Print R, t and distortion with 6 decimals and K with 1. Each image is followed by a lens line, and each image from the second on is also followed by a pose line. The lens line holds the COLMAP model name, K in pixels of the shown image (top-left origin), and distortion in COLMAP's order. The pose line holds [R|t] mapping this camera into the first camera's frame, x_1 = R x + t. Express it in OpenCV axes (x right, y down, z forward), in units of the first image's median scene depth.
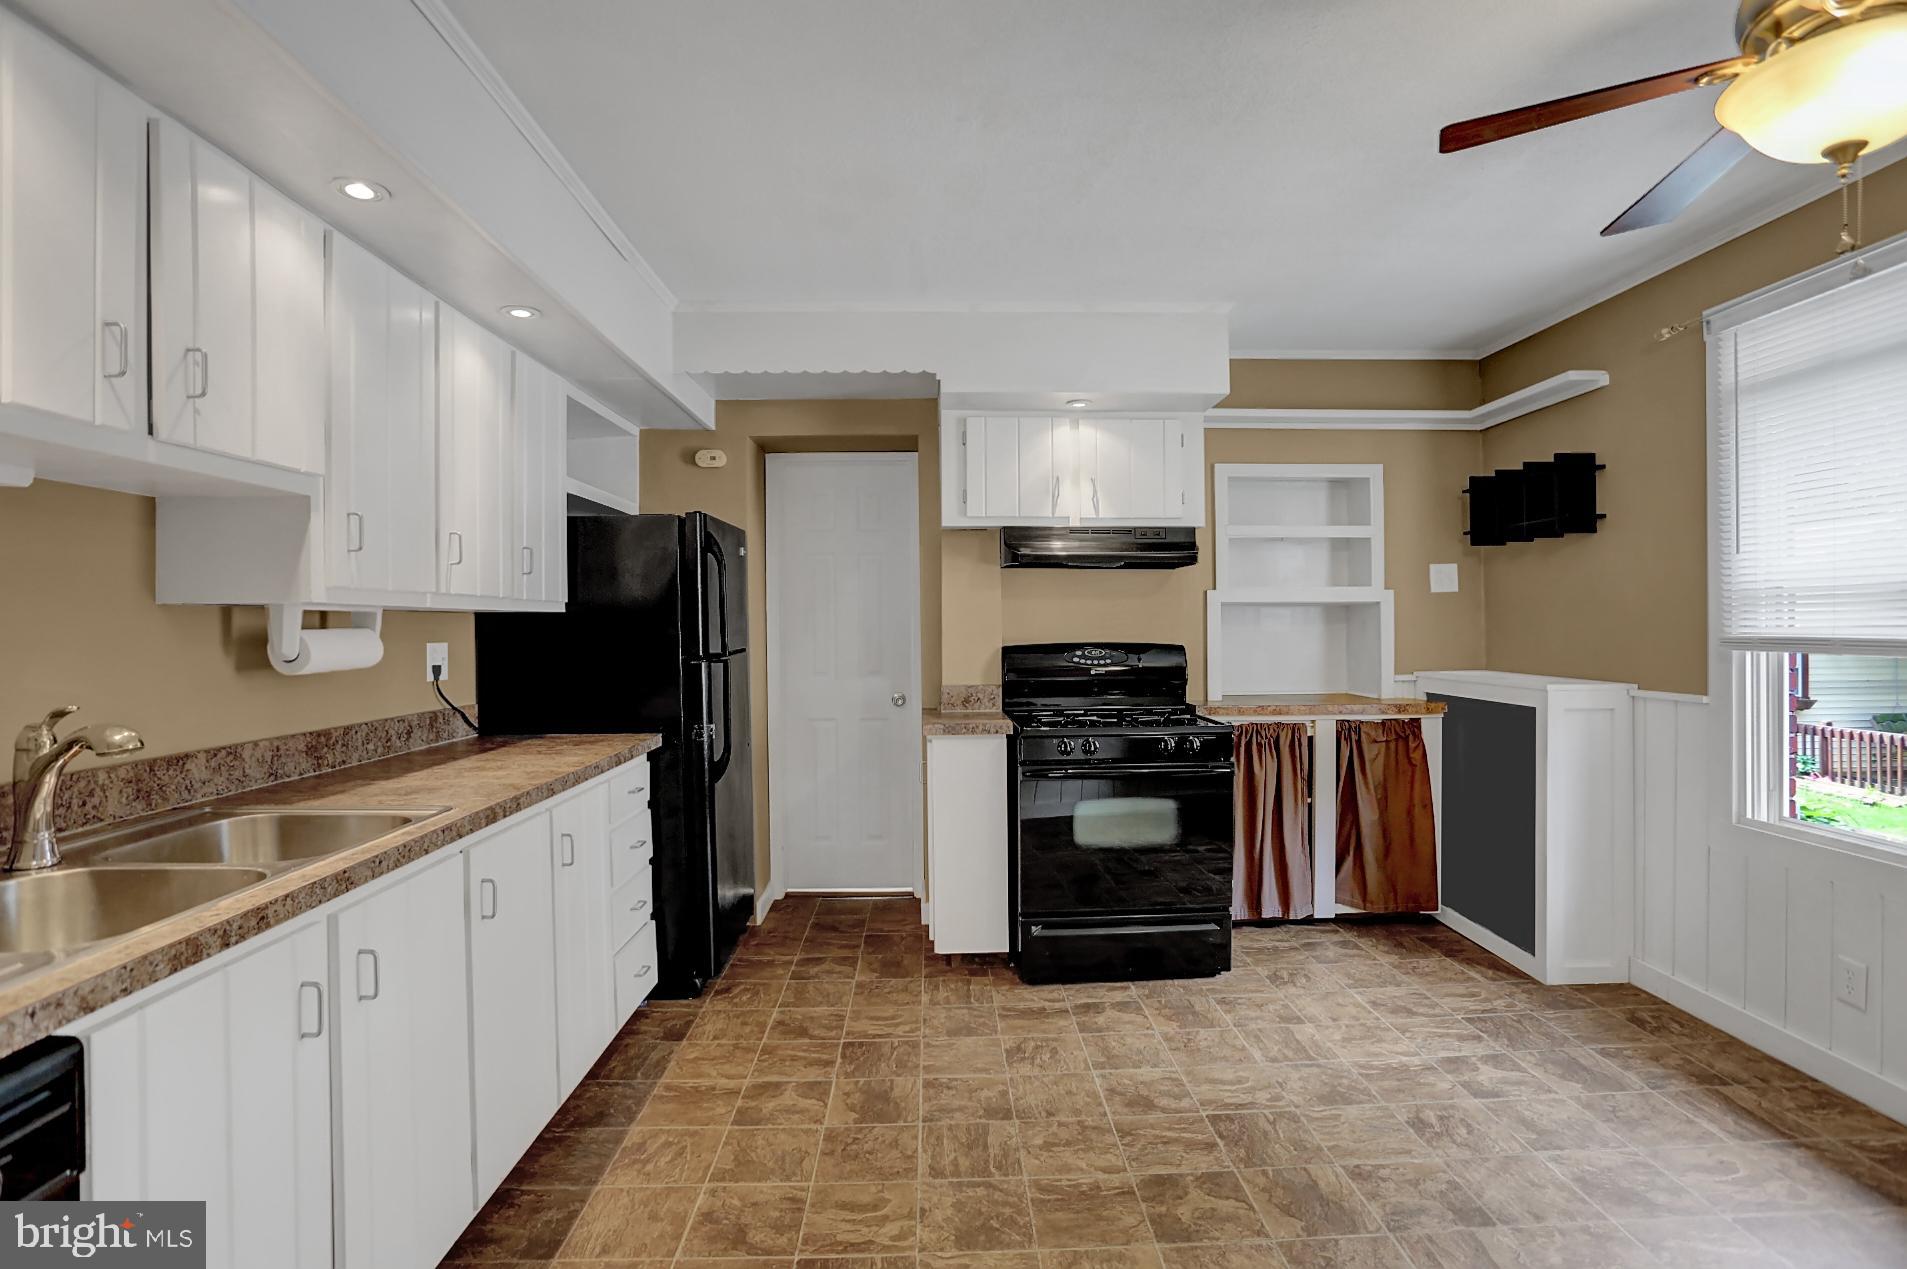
lens RADIAL K [[936.5, 0, 947.6], [0, 936.5, 626.1], [0, 0, 1]] dist [-0.067733, 0.031176]
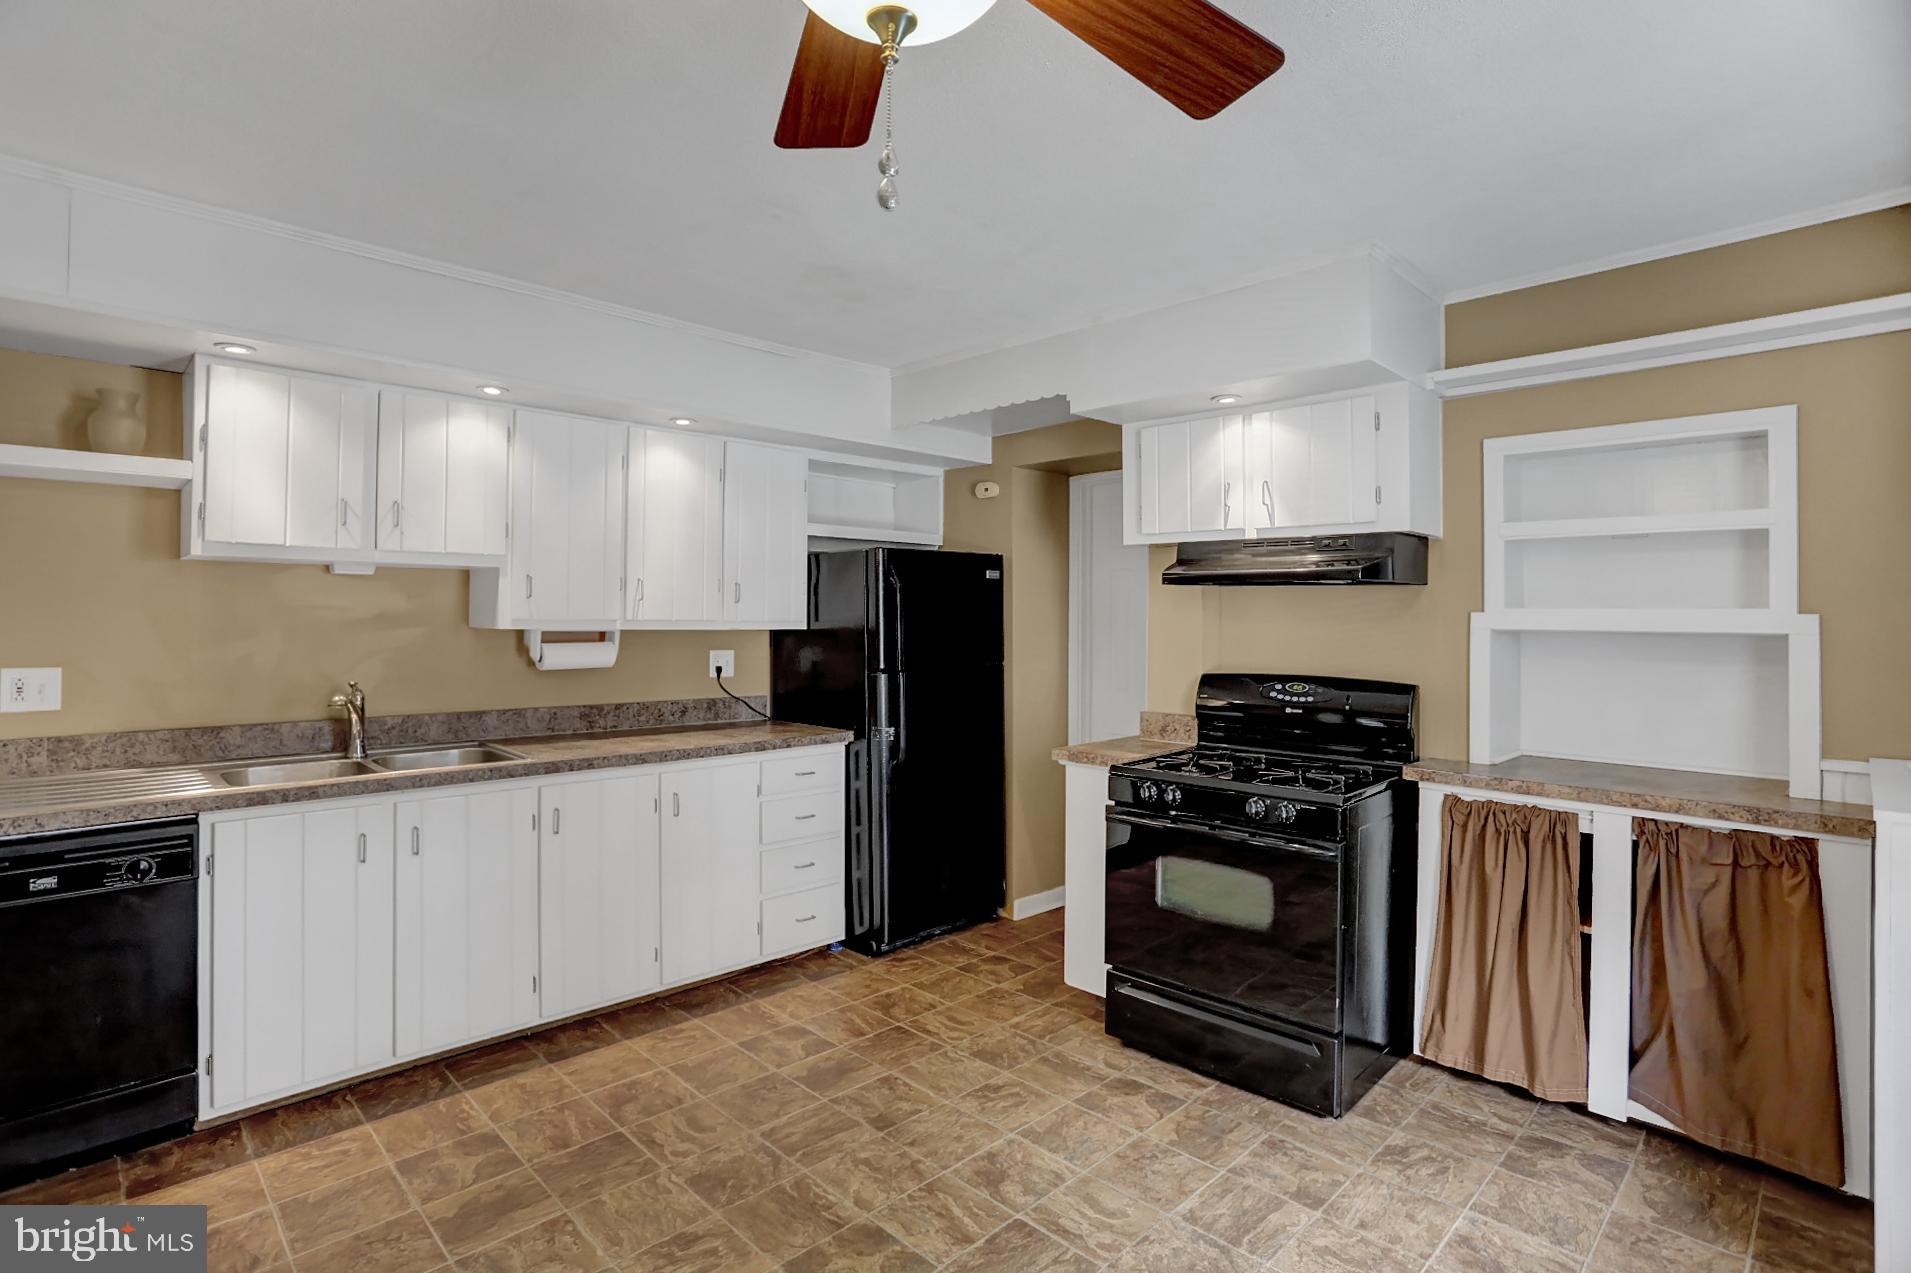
lens RADIAL K [[931.1, 0, 930.1], [0, 931.1, 602.3], [0, 0, 1]] dist [-0.065832, 0.028465]
pose [[0.676820, 0.000884, -0.736148, 0.632085], [-0.014969, 0.999809, -0.012562, -0.037749], [0.735997, 0.019522, 0.676704, 0.238684]]
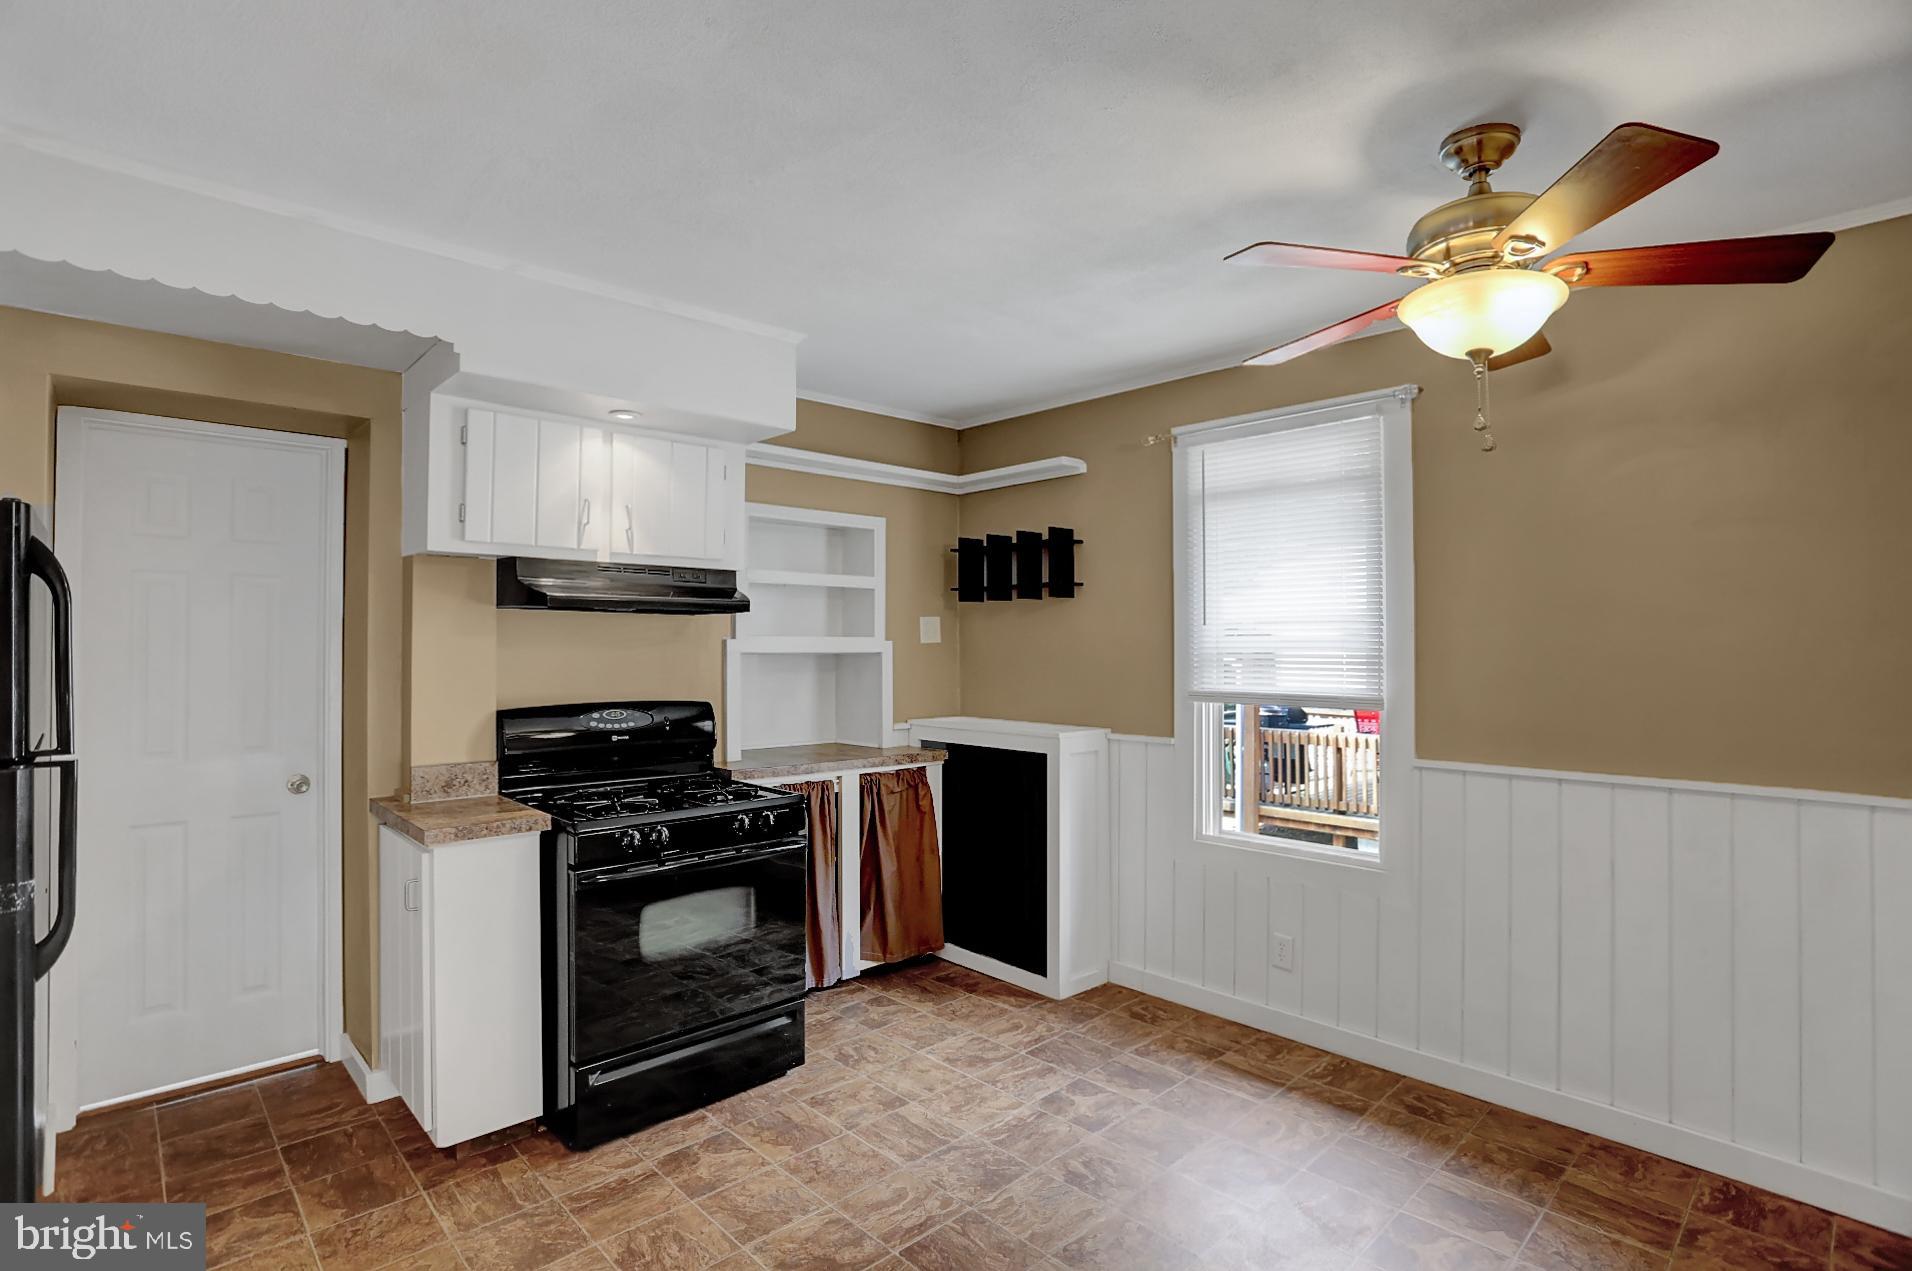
lens RADIAL K [[939.0, 0, 950.0], [0, 939.0, 627.1], [0, 0, 1]] dist [-0.067733, 0.031176]
pose [[0.743189, 0.020554, 0.668766, -0.205378], [-0.003709, 0.999639, -0.026601, -0.032971], [-0.669072, 0.017289, 0.742997, 0.219023]]
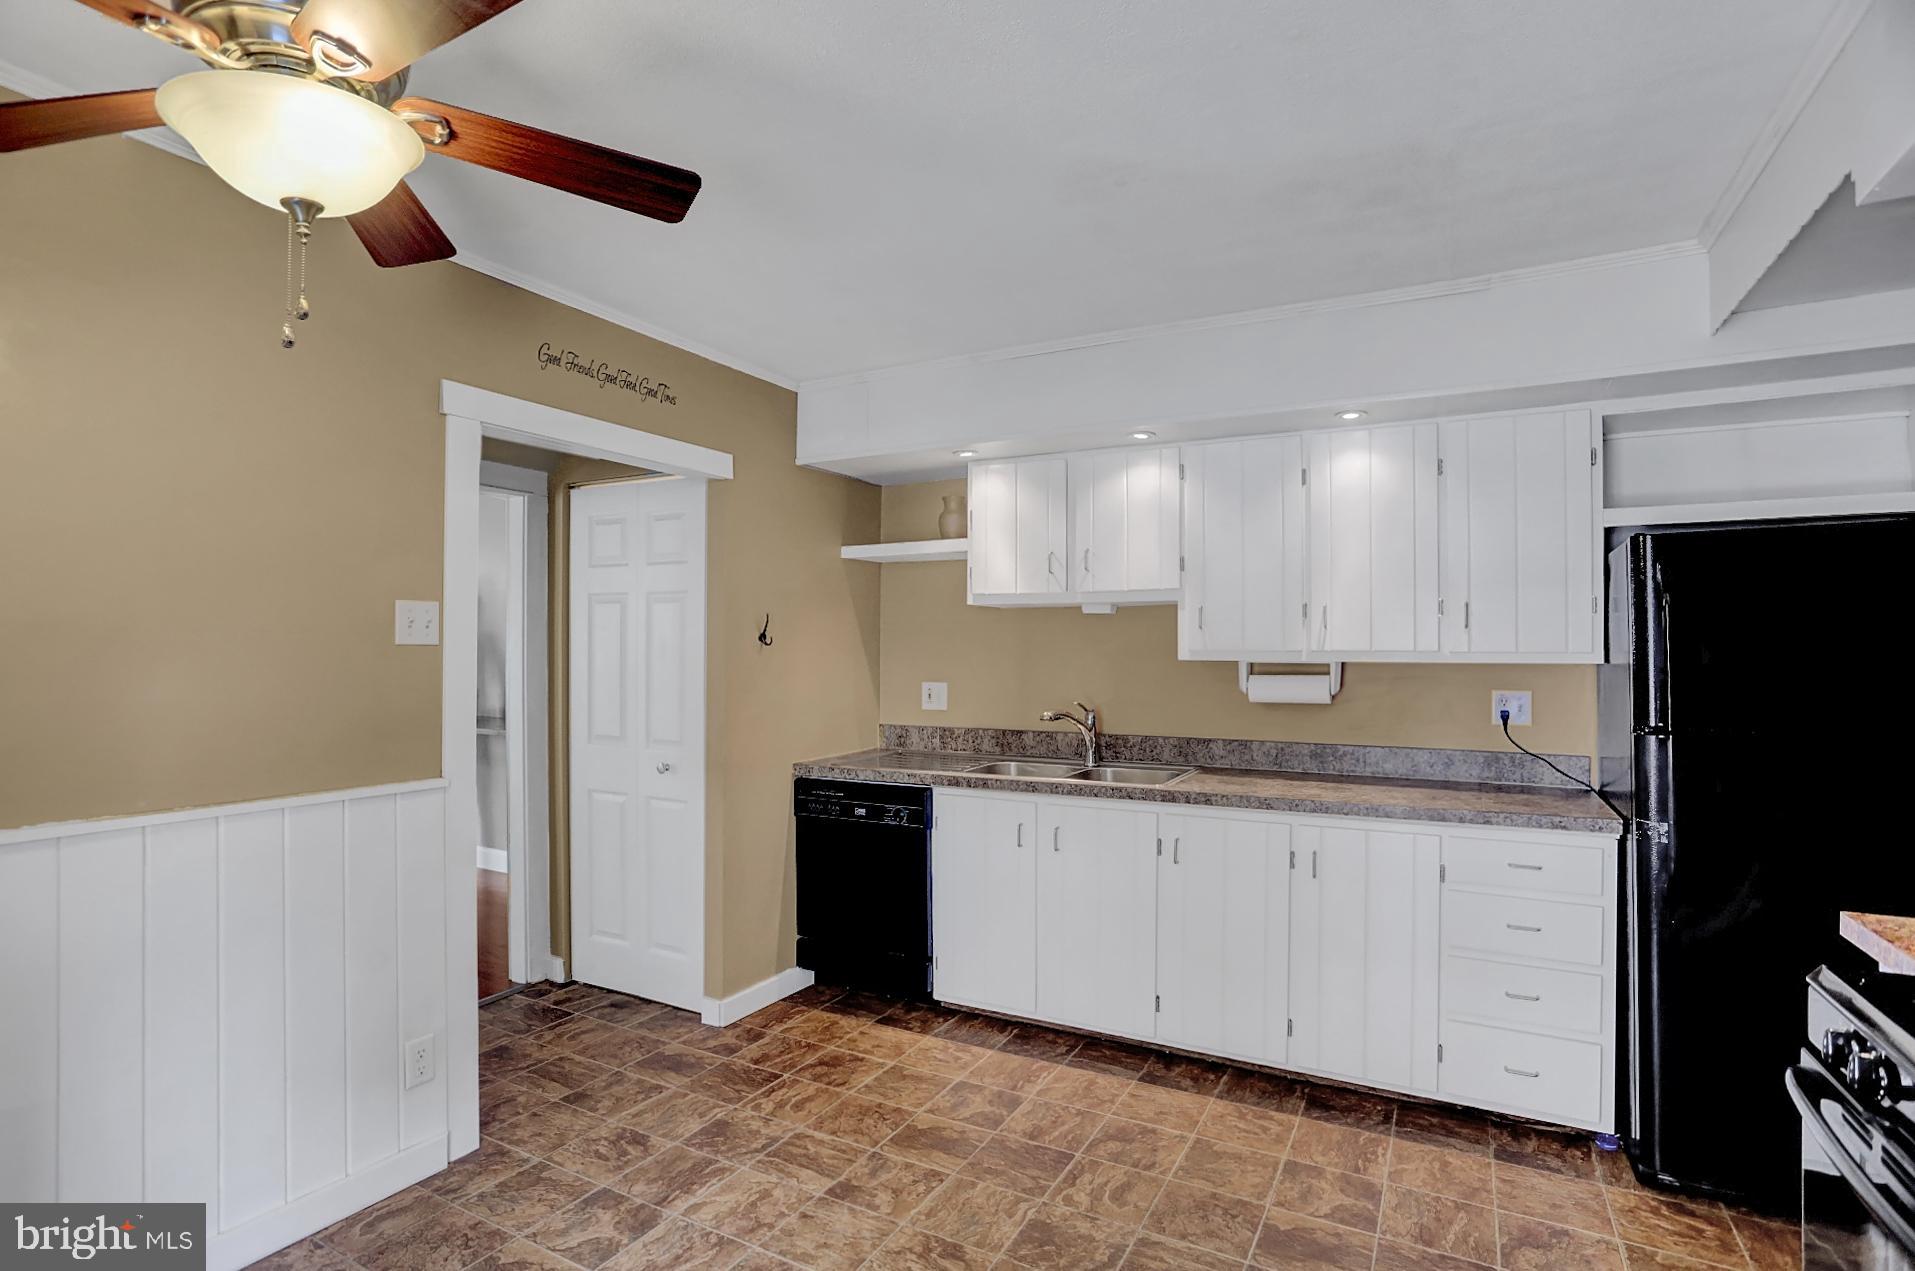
lens RADIAL K [[925.1, 0, 963.4], [0, 925.1, 639.5], [0, 0, 1]] dist [-0.065164, 0.026640]
pose [[-0.494803, -0.001461, -0.869004, 0.611648], [-0.000440, 0.999999, -0.001430, -0.035585], [0.869005, -0.000325, -0.494803, 0.859356]]
